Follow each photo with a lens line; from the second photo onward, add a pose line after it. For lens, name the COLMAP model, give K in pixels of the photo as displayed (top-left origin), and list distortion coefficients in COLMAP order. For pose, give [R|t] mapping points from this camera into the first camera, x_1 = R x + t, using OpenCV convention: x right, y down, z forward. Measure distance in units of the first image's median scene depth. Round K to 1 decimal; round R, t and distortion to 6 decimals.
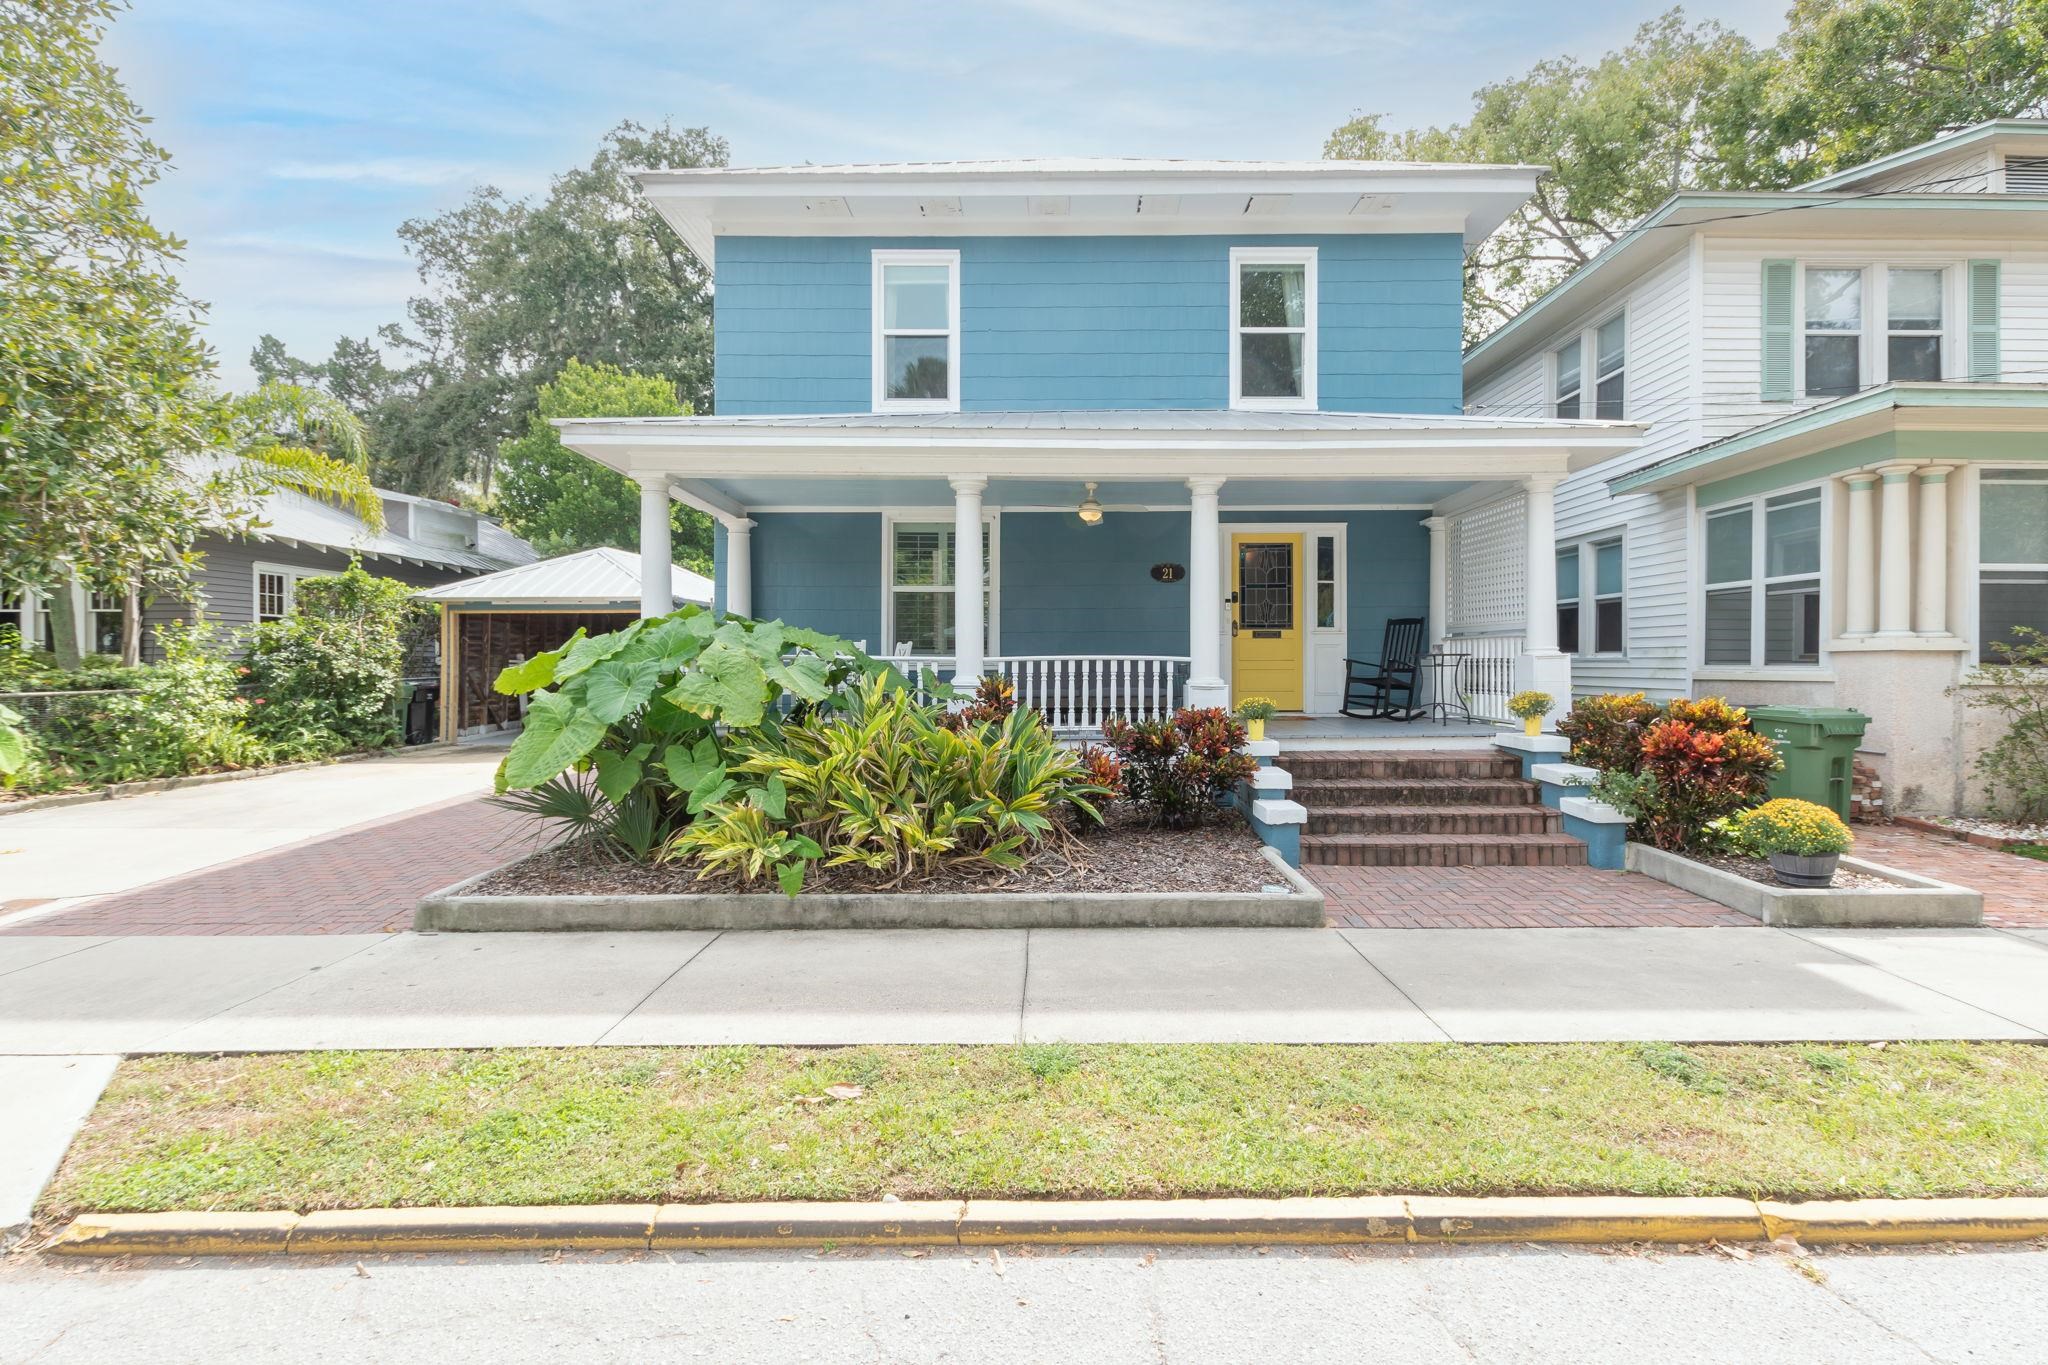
lens RADIAL K [[901.2, 0, 1005.8], [0, 901.2, 652.6], [0, 0, 1]] dist [0.007371, -0.003560]
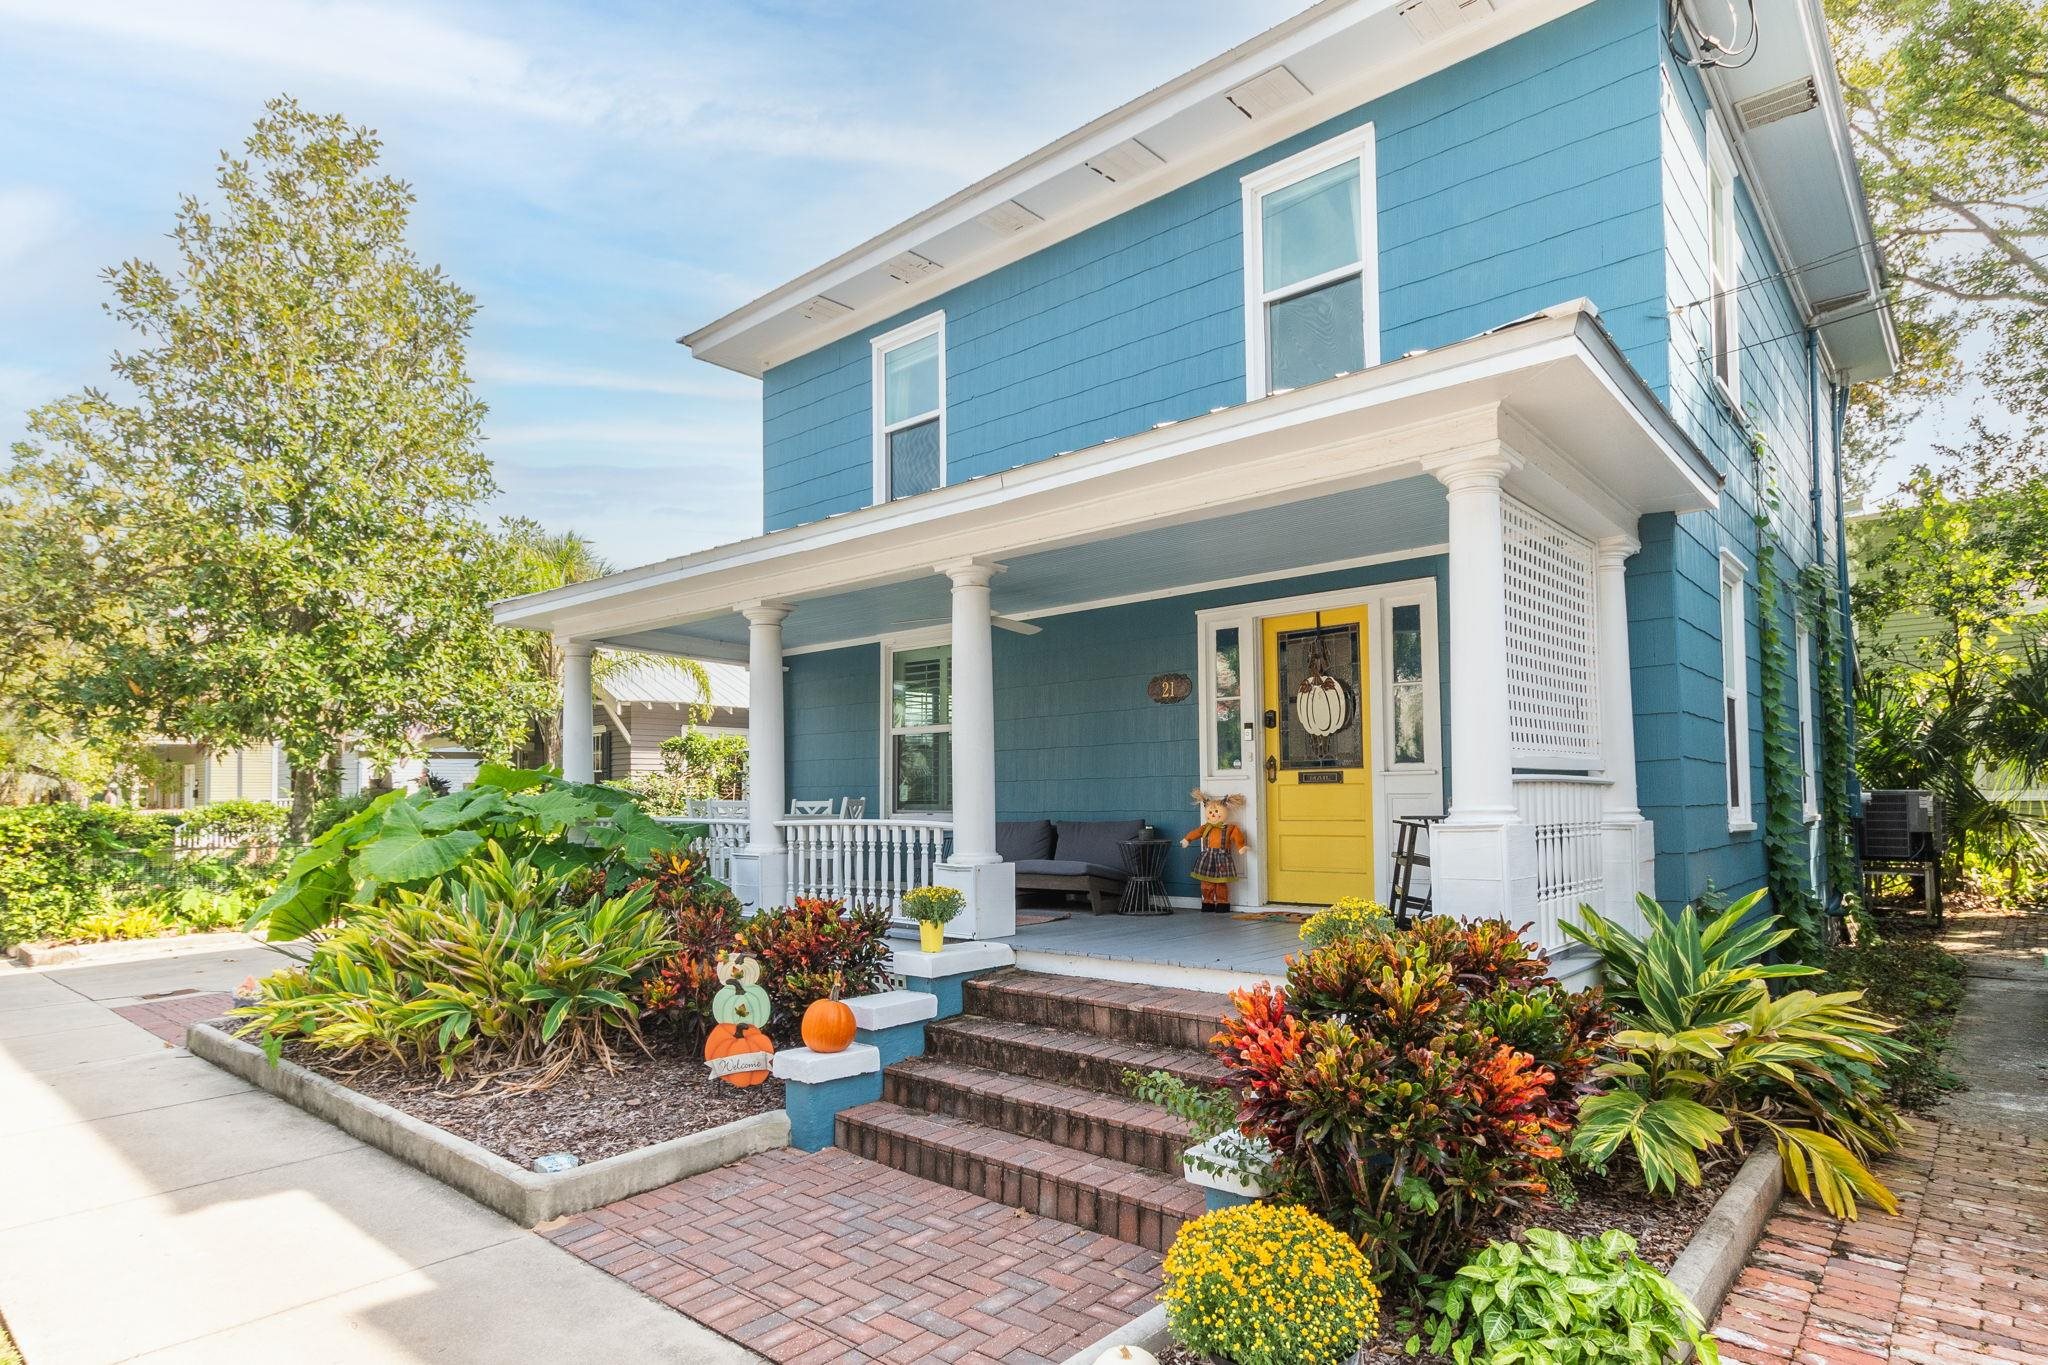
lens RADIAL K [[1113.2, 0, 1005.2], [0, 1113.2, 727.2], [0, 0, 1]] dist [0.001954, 0.000291]
pose [[0.744972, -0.049302, -0.665271, 0.855449], [0.015442, 0.998272, -0.056689, -0.020064], [0.666917, 0.031959, 0.744447, 0.413707]]
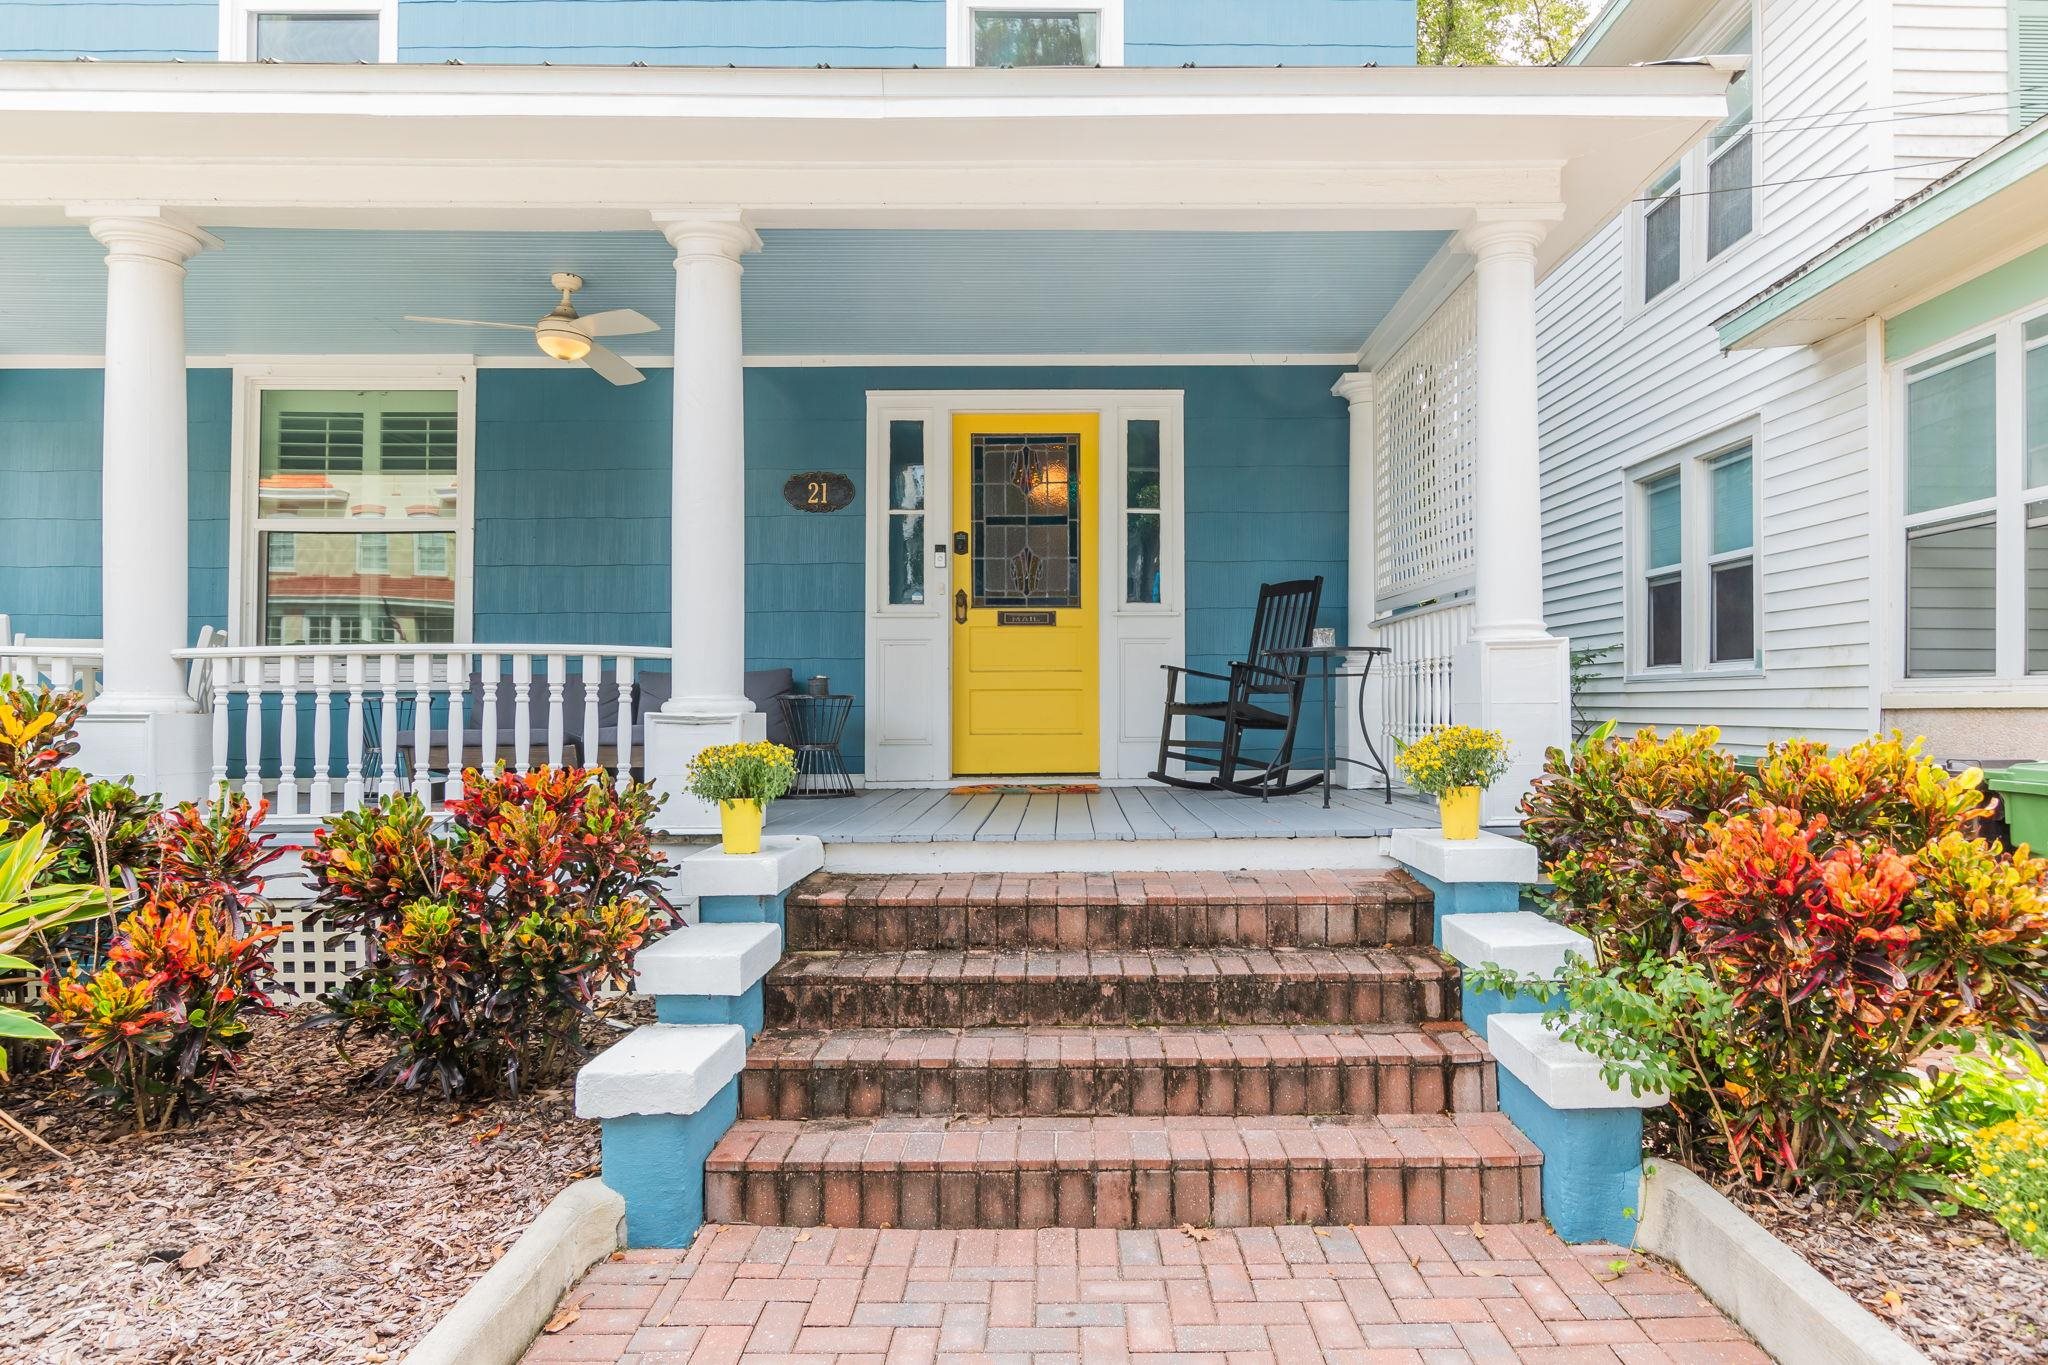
lens RADIAL K [[1191.7, 0, 1035.7], [0, 1191.7, 677.3], [0, 0, 1]] dist [-0.005291, -0.002204]
pose [[0.999958, -0.000022, 0.009177, 0.392084], [0.000142, 0.999914, -0.013094, 0.027957], [-0.009176, 0.013094, 0.999872, 0.477087]]
